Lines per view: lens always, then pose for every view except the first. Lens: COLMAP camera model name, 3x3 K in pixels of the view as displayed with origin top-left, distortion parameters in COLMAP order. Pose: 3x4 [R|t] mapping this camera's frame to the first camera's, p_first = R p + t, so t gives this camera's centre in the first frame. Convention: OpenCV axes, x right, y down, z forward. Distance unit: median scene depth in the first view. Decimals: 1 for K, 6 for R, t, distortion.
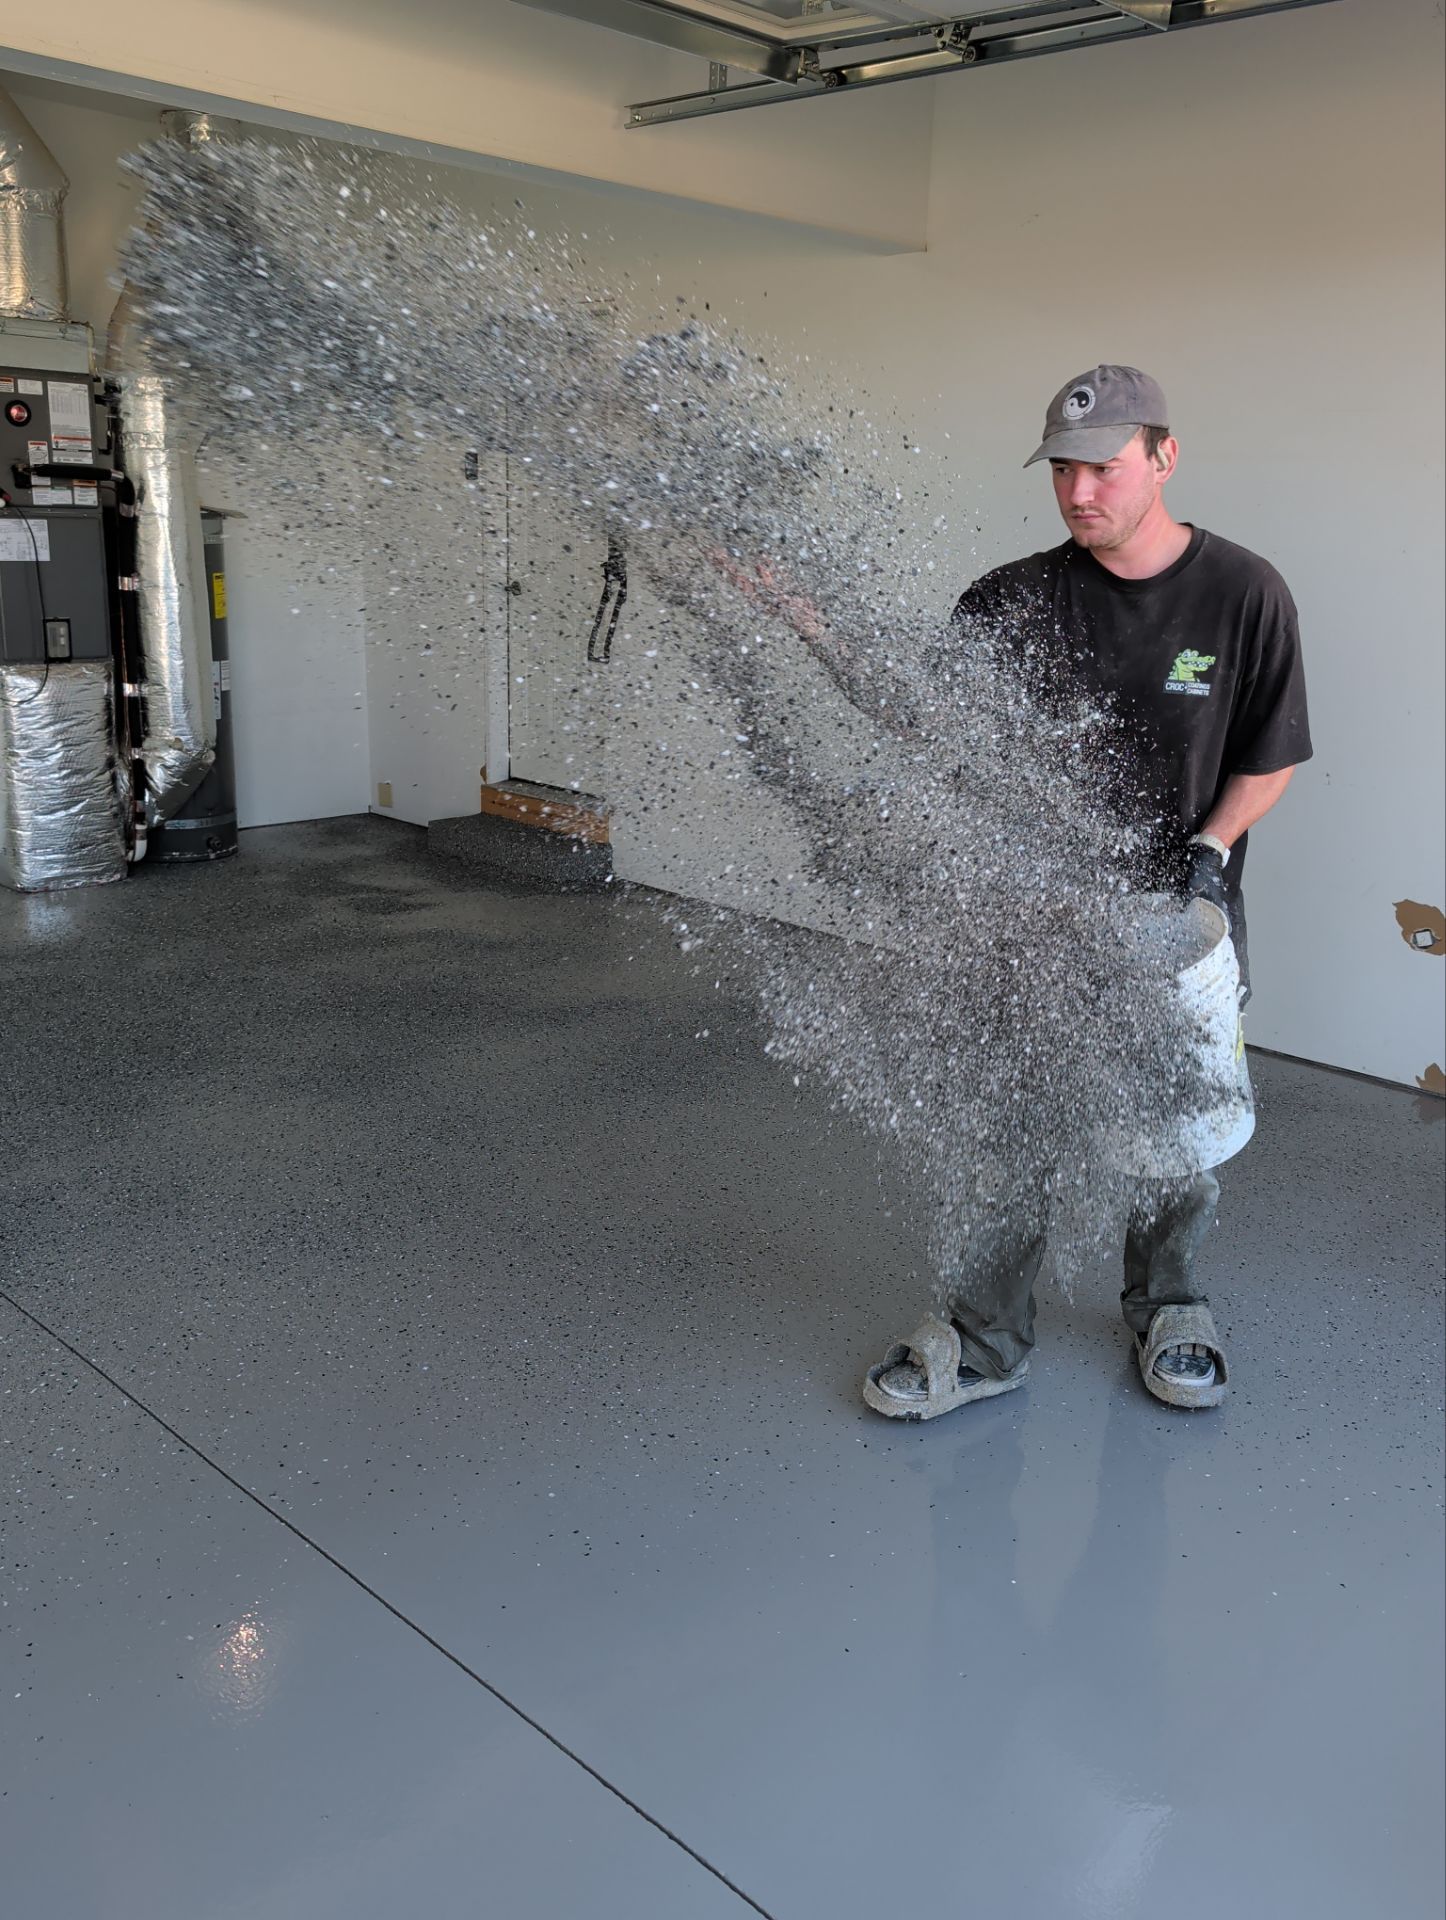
lens RADIAL K [[1630.8, 0, 723.0], [0, 1630.8, 960.0], [0, 0, 1]] dist [0.047748, -0.072258]
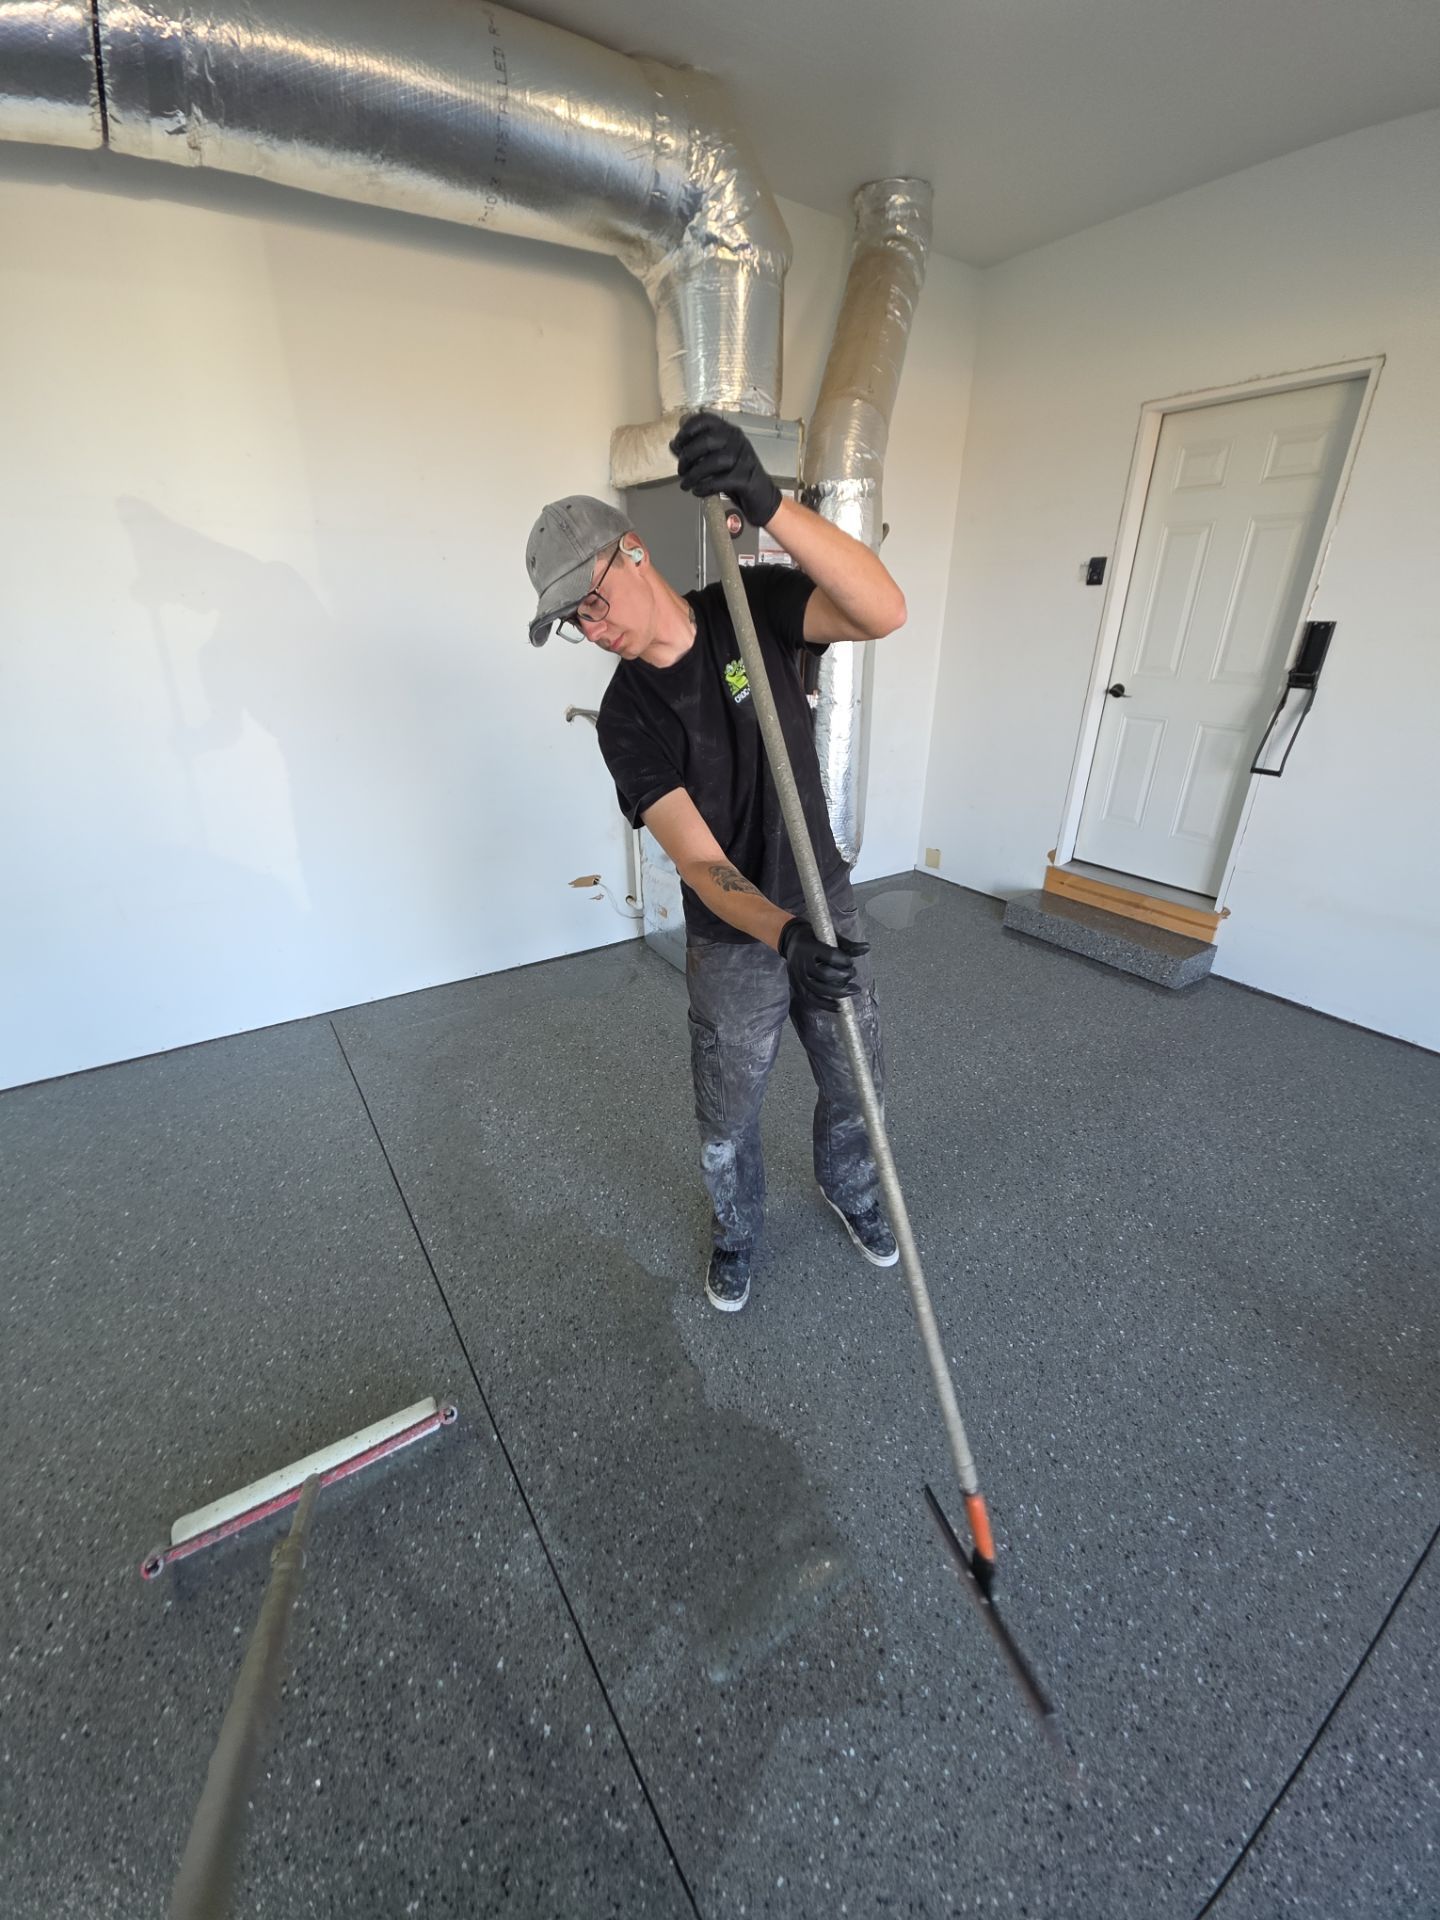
lens RADIAL K [[764.8, 0, 720.0], [0, 764.8, 960.0], [0, 0, 1]] dist [0.018462, -0.011166]
pose [[0.979401, 0.062491, -0.192013, -0.312966], [-0.031355, 0.986439, 0.161106, -0.142936], [0.199477, -0.151766, 0.968078, 0.490282]]
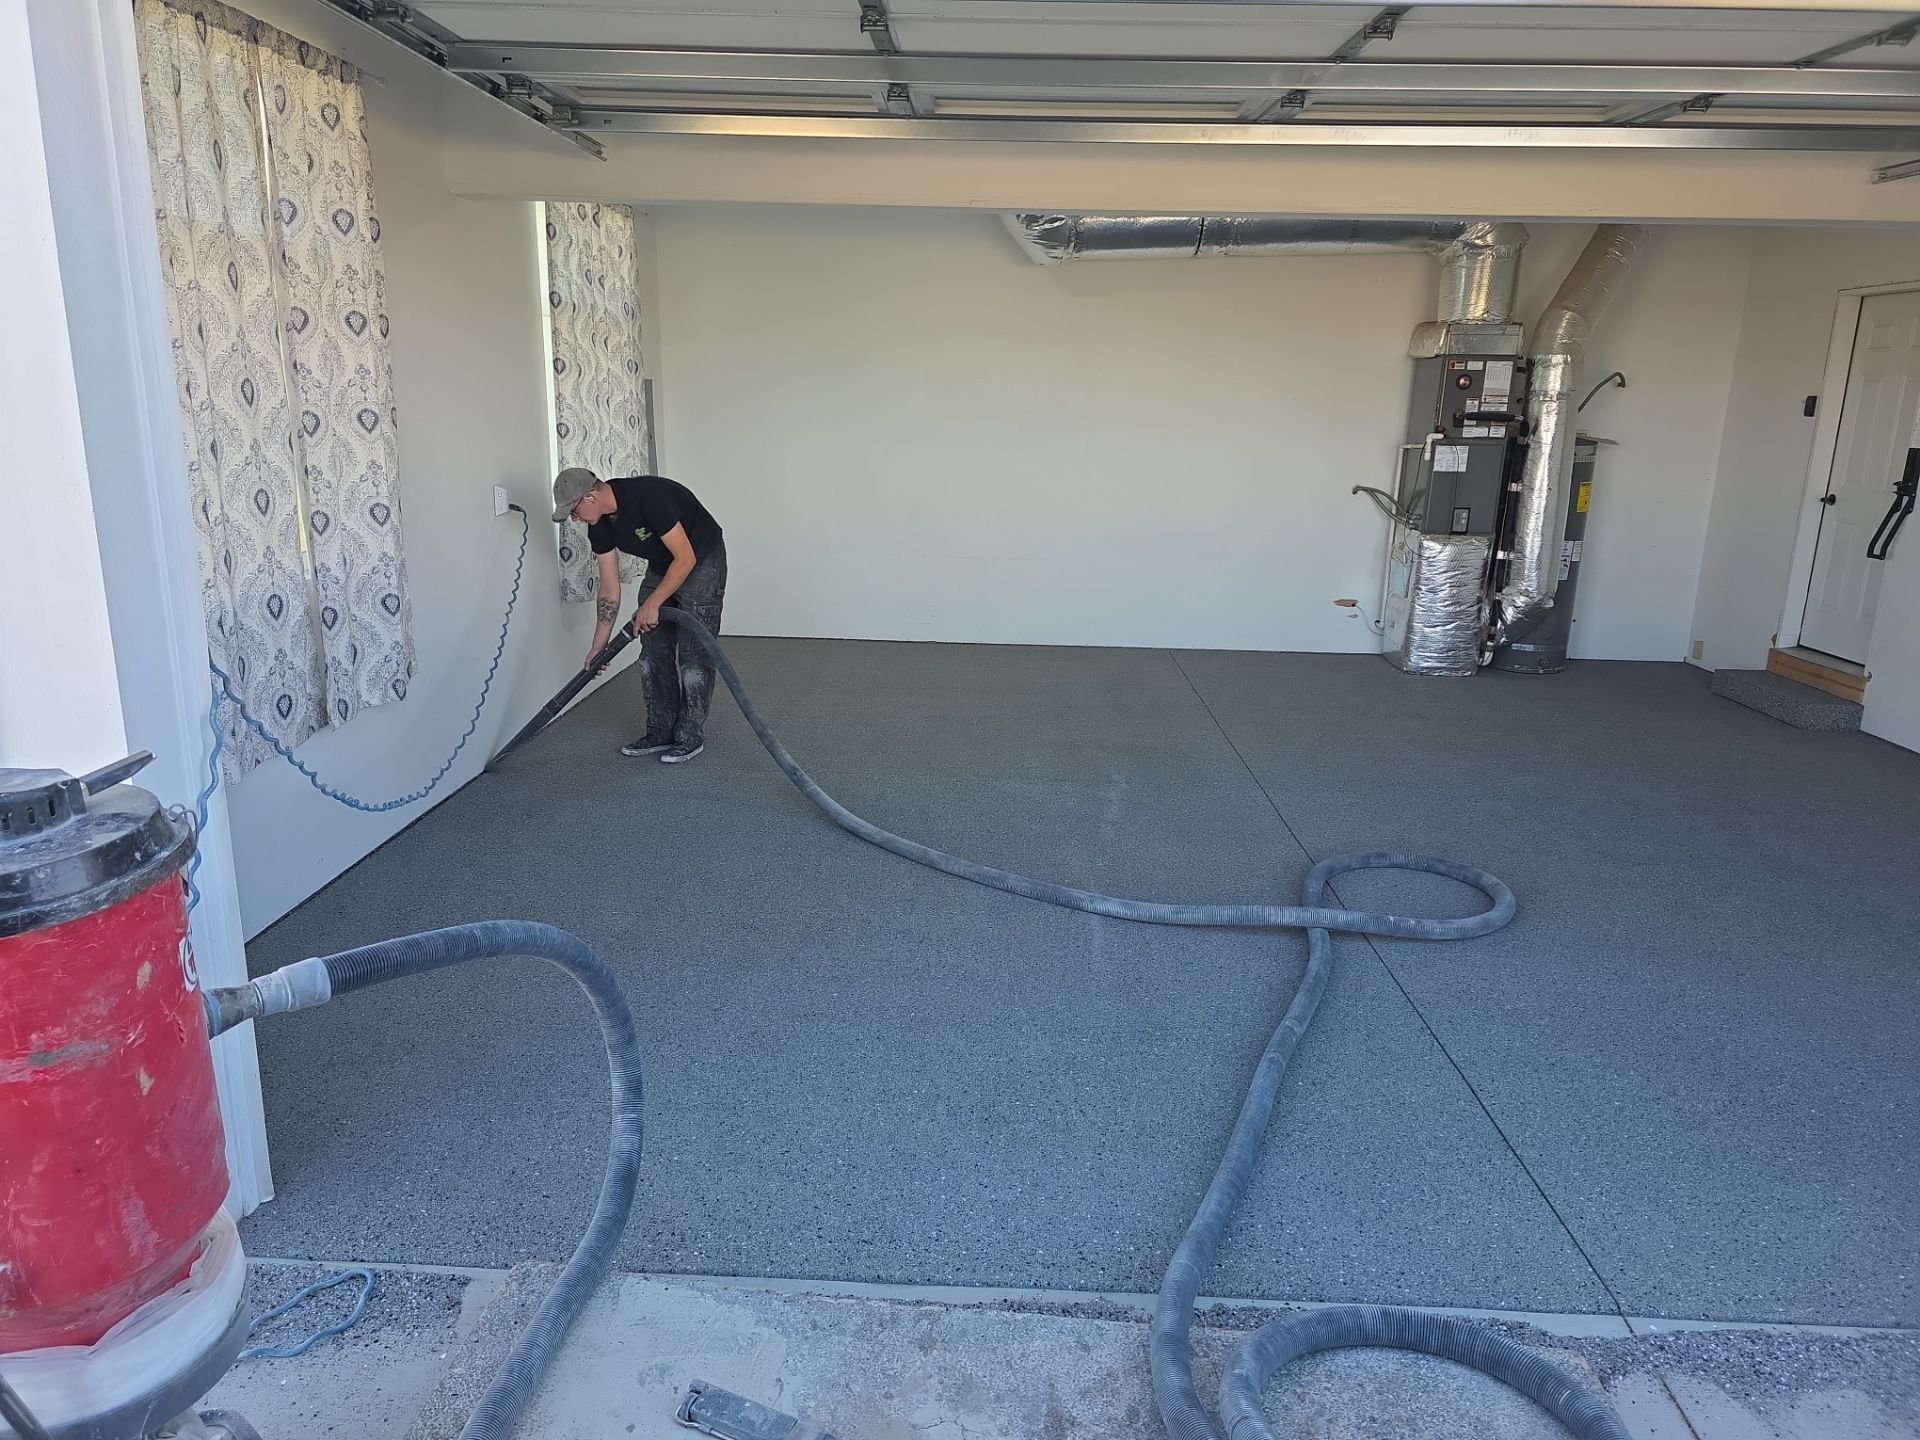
lens RADIAL K [[1335.1, 0, 930.3], [0, 1335.1, 733.9], [0, 0, 1]] dist [0.058969, -0.058074]
pose [[0.669913, 0.166276, -0.723581, 0.227427], [-0.197214, 0.979440, 0.042485, 0.053445], [0.715768, 0.114239, 0.688931, -0.244591]]
